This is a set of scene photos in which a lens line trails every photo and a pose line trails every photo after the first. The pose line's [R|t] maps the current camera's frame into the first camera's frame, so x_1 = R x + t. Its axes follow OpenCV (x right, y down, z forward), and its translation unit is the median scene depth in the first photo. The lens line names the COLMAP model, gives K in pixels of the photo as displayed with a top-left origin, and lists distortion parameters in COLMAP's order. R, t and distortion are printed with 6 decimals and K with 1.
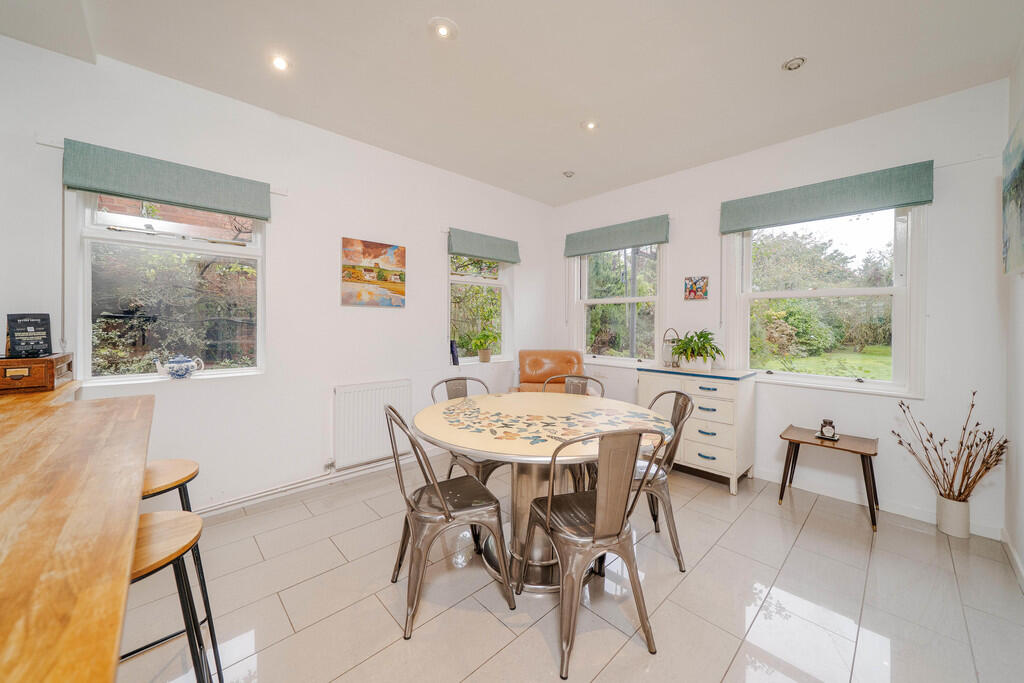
lens RADIAL K [[374.2, 0, 513.6], [0, 374.2, 326.5], [0, 0, 1]] dist [0.007791, 0.000039]
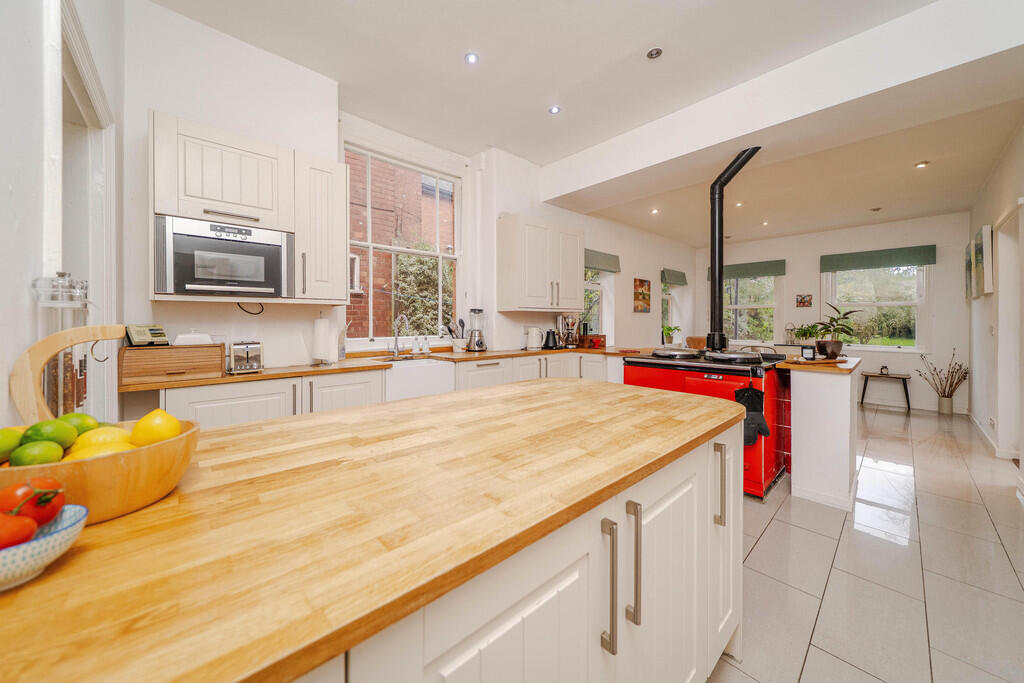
lens RADIAL K [[361.6, 0, 510.8], [0, 361.6, 328.6], [0, 0, 1]] dist [-0.000208, -0.000051]
pose [[0.999758, -0.007696, -0.020594, -1.053205], [0.007728, 0.999969, 0.001444, 0.022624], [0.020582, -0.001603, 0.999787, -0.920727]]
